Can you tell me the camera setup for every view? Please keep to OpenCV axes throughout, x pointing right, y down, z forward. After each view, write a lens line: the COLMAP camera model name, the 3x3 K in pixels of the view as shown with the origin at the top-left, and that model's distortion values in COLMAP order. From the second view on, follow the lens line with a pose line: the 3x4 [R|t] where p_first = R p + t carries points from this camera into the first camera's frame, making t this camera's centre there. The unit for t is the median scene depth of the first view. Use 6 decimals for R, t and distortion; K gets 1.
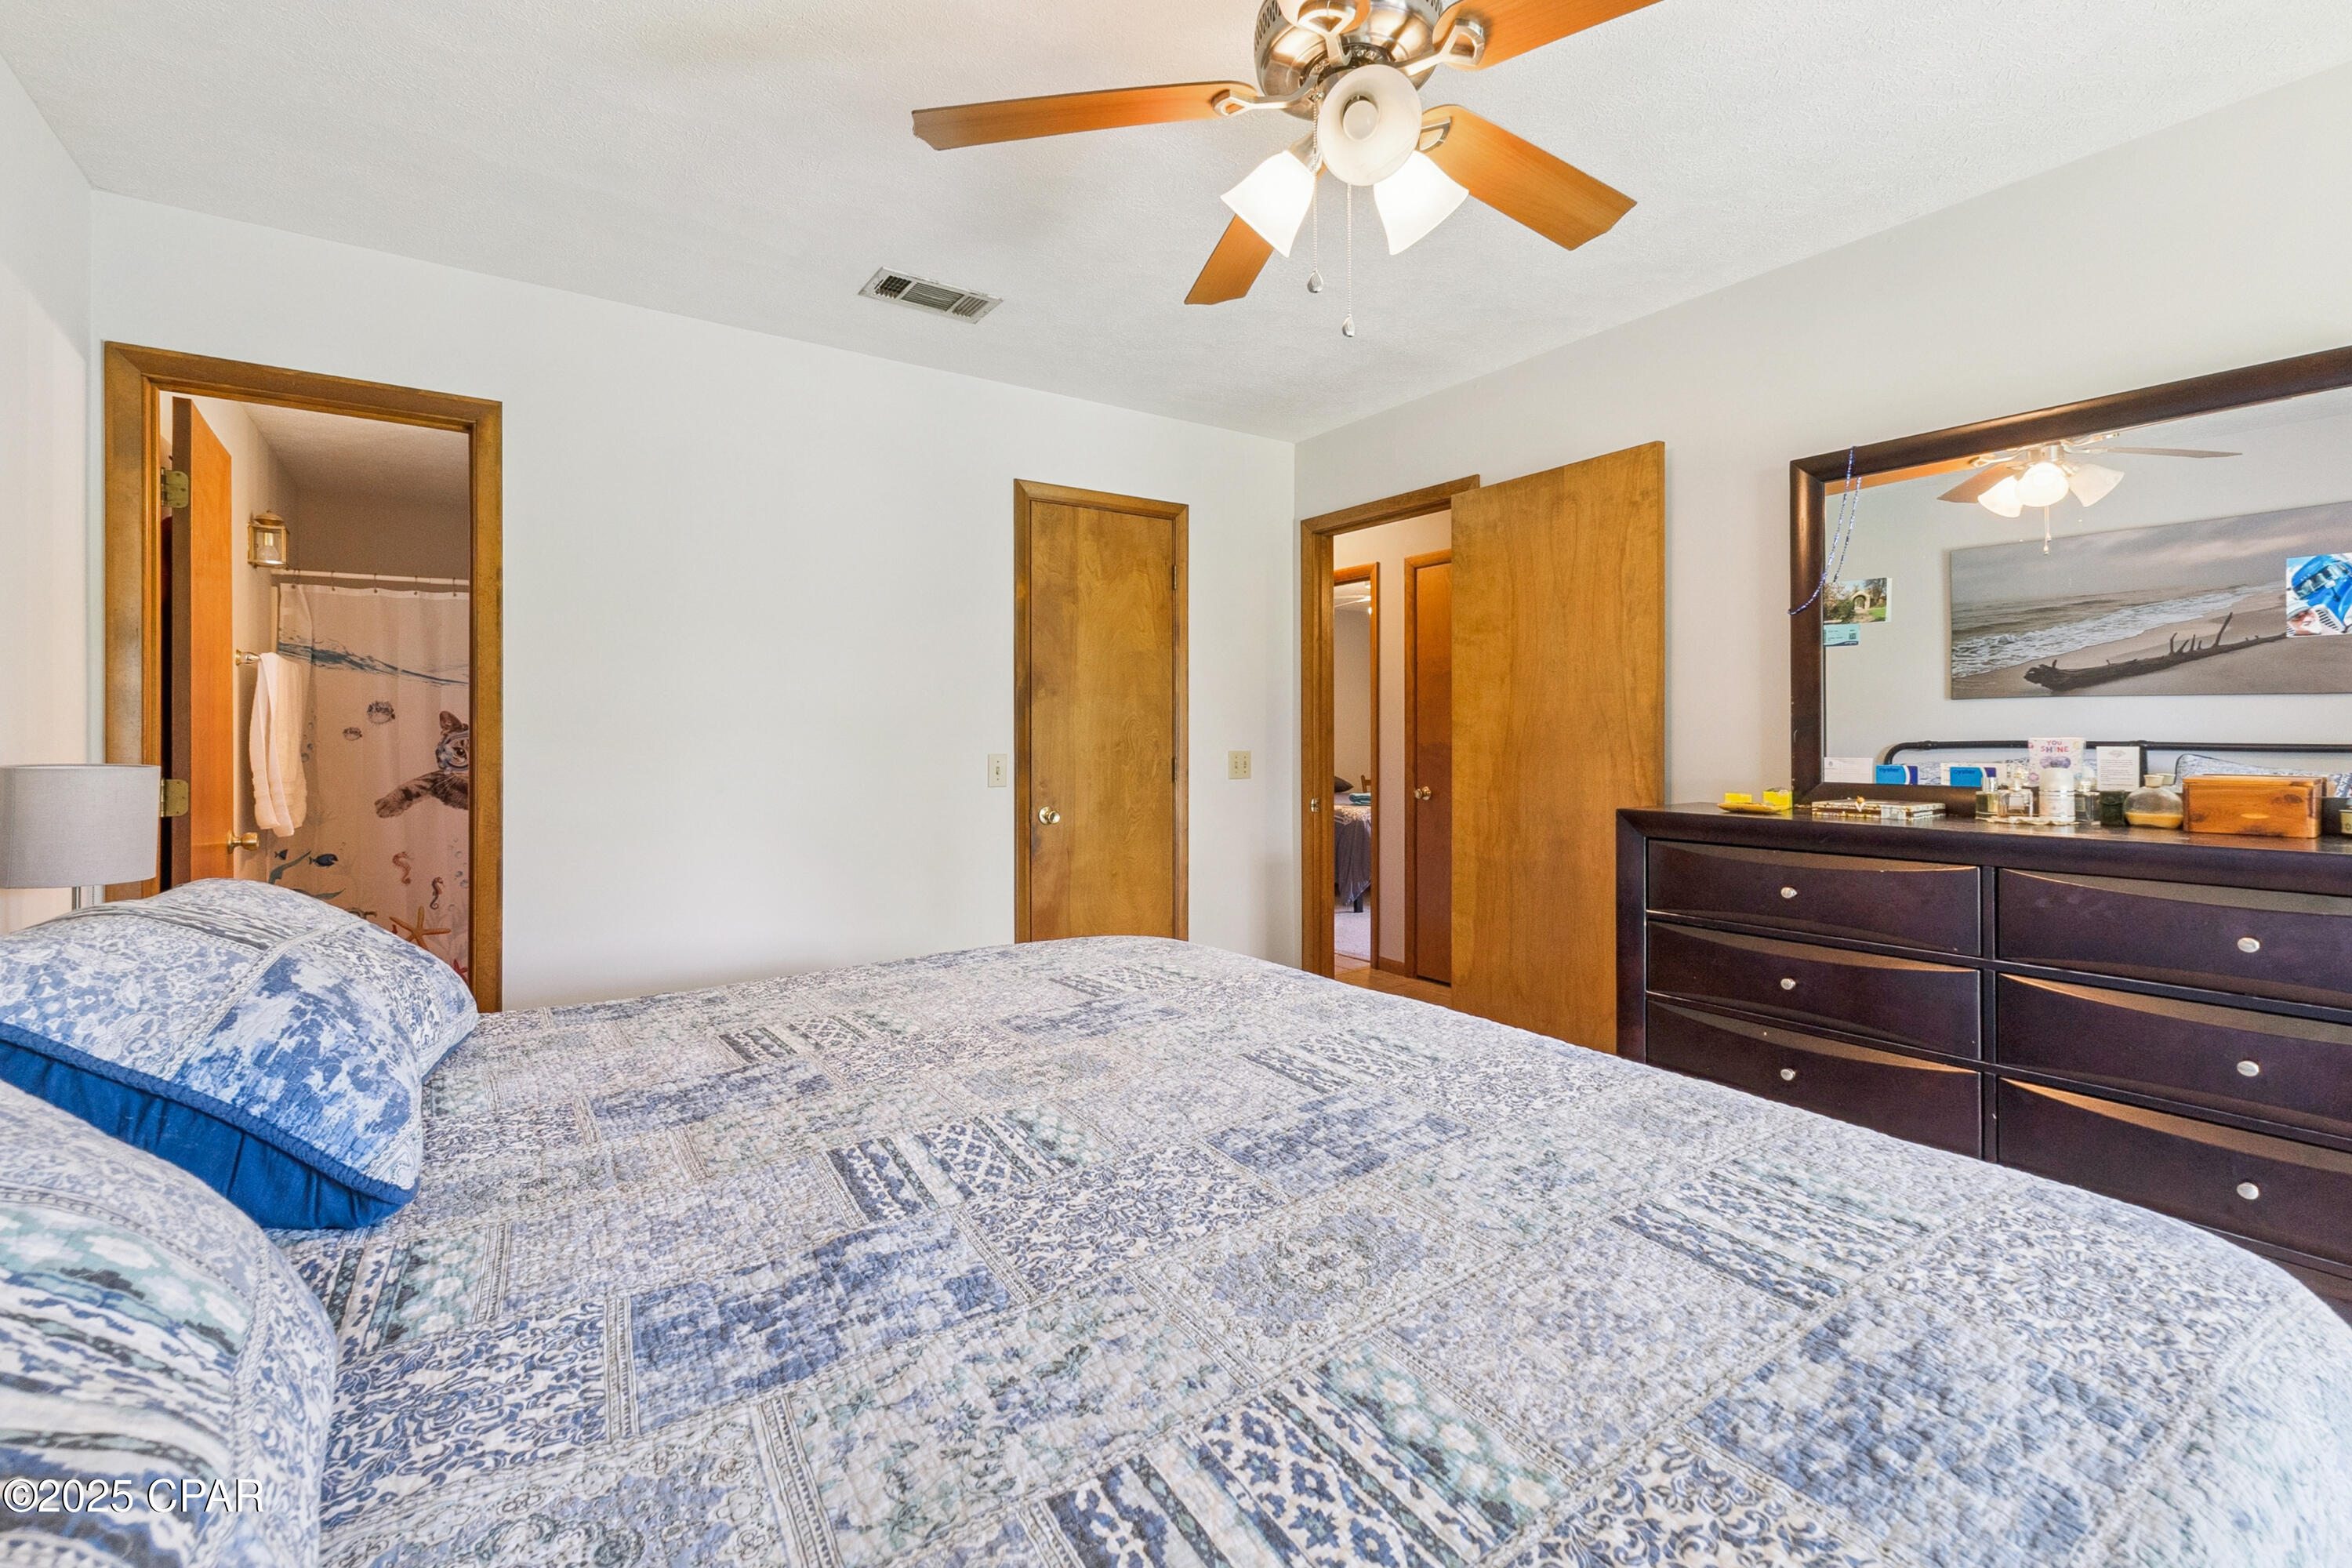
lens RADIAL K [[997.3, 0, 1176.3], [0, 997.3, 772.0], [0, 0, 1]] dist [-0.011773, -0.000499]
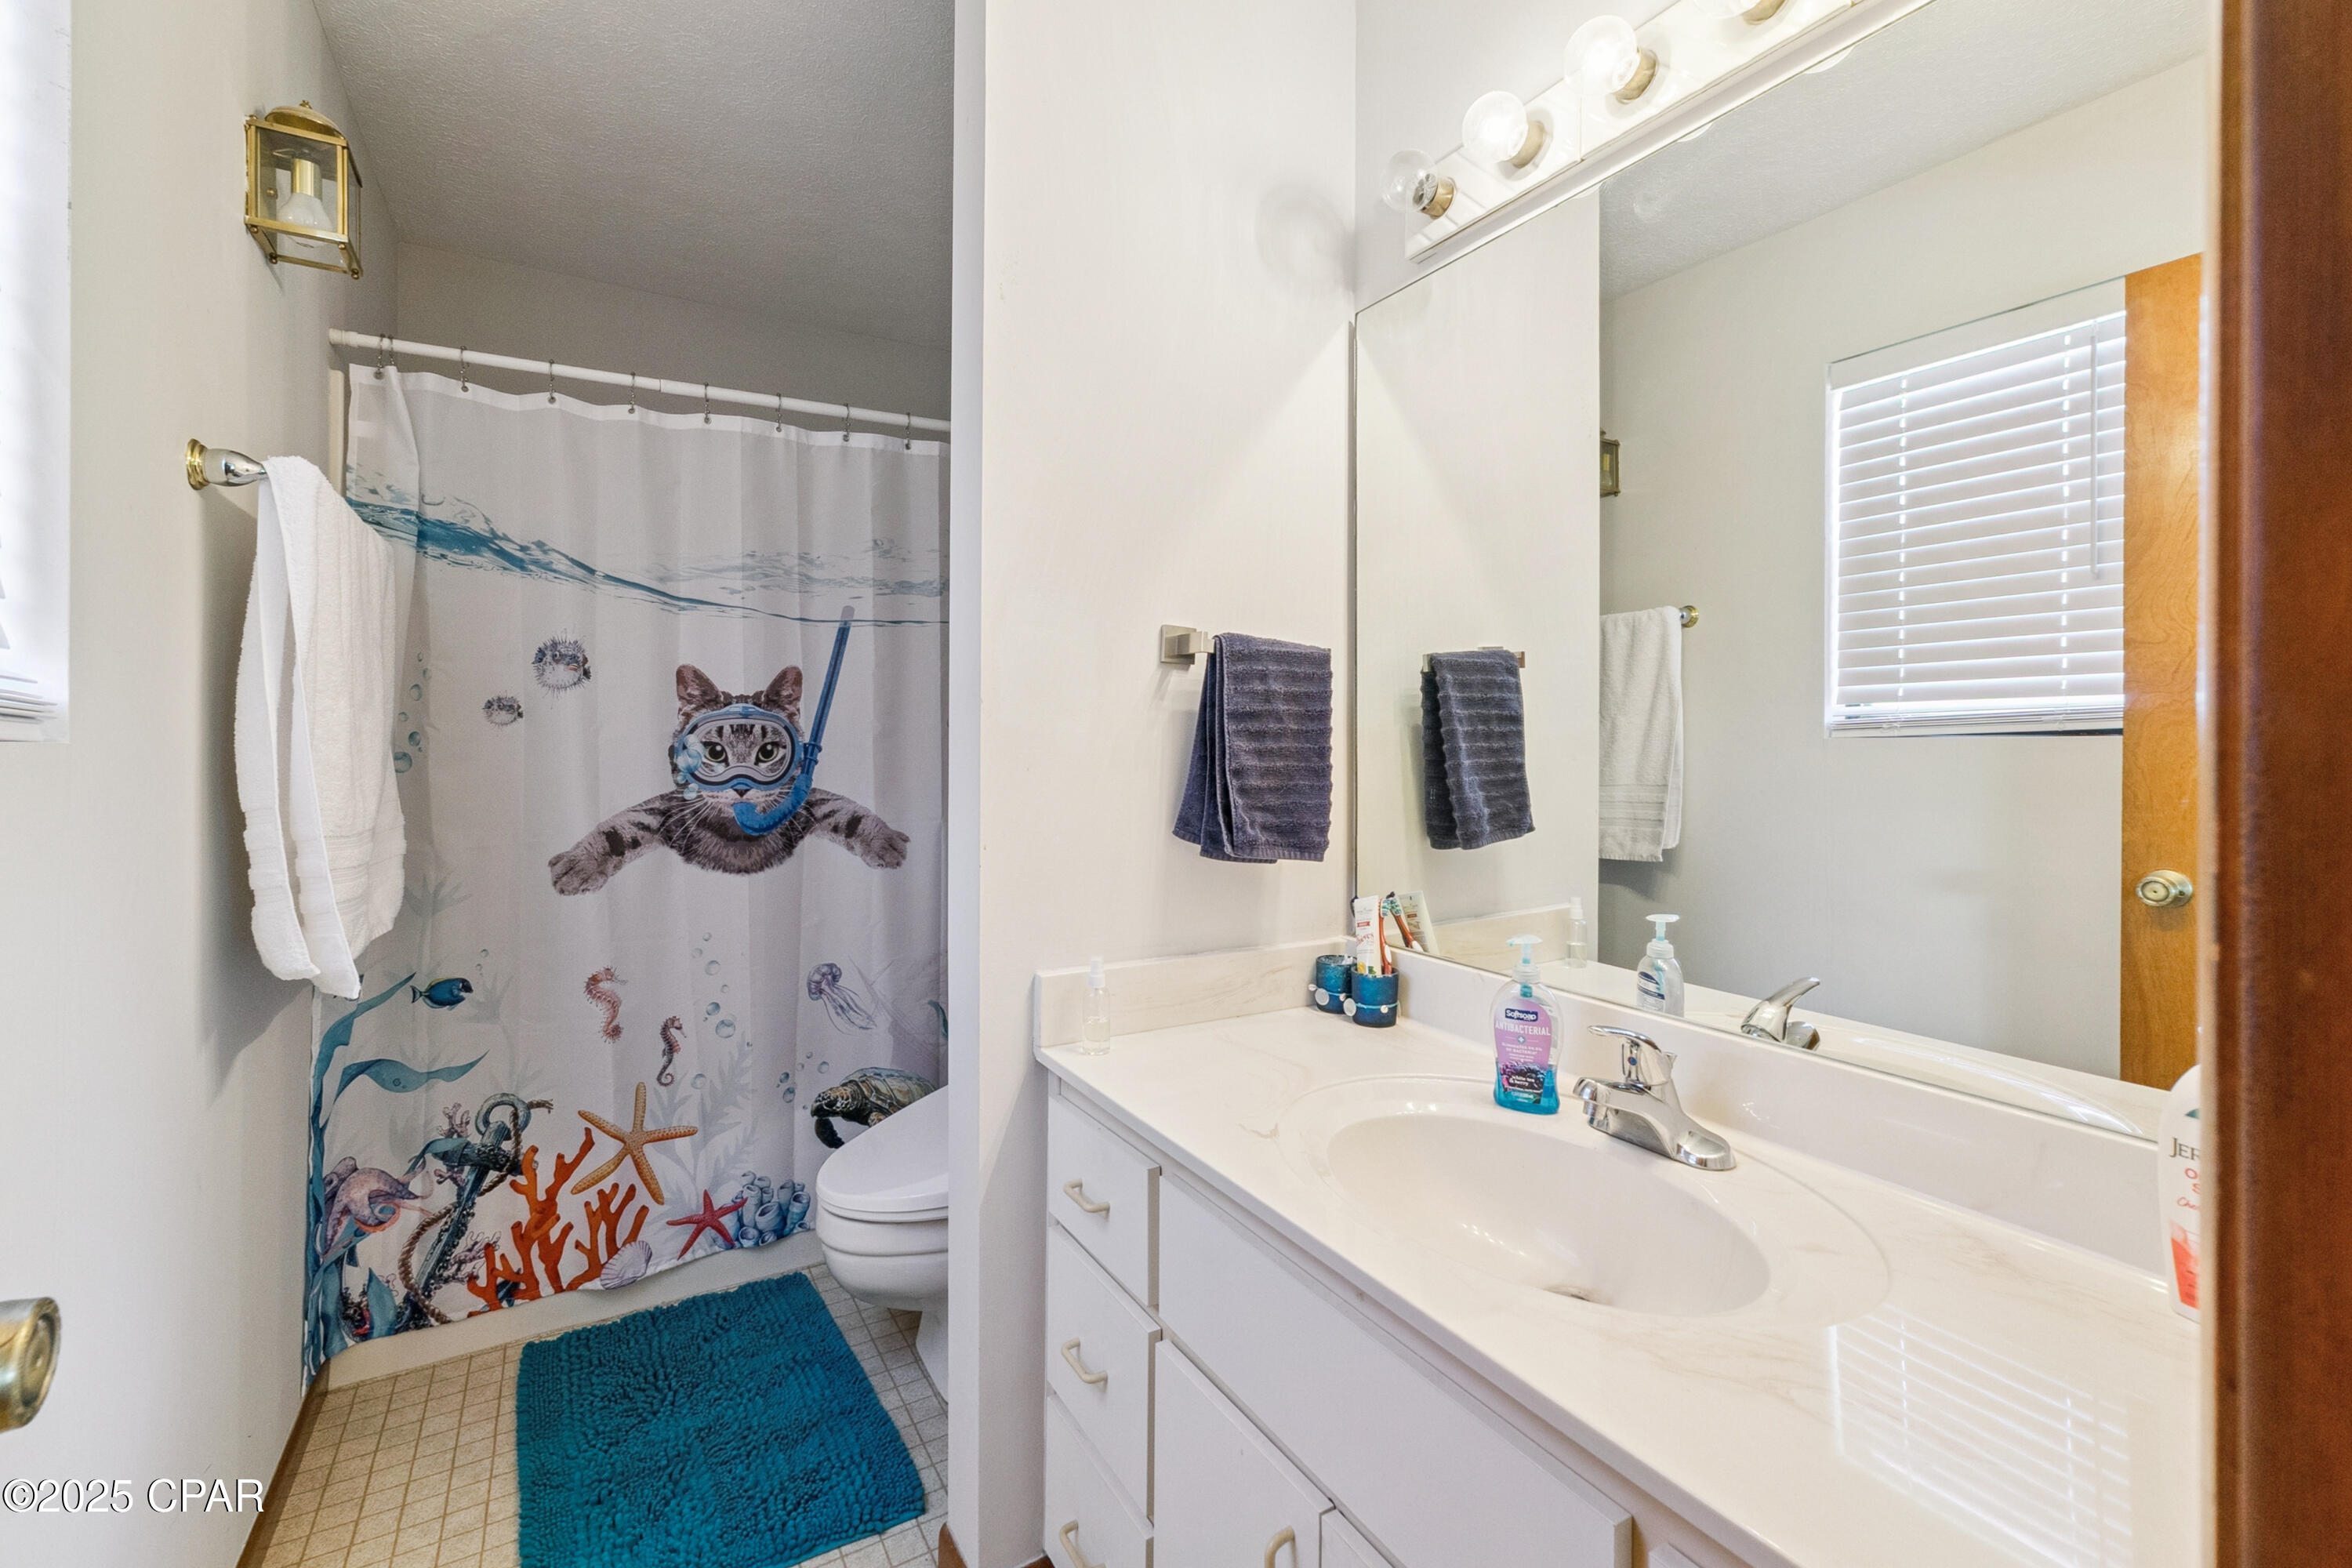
lens RADIAL K [[997.3, 0, 1176.3], [0, 997.3, 772.0], [0, 0, 1]] dist [-0.011773, -0.000499]
pose [[0.997349, 0.005852, -0.072532, -0.489394], [-0.005565, 0.999976, 0.004158, -0.013959], [0.072554, -0.003743, 0.997357, 0.565675]]
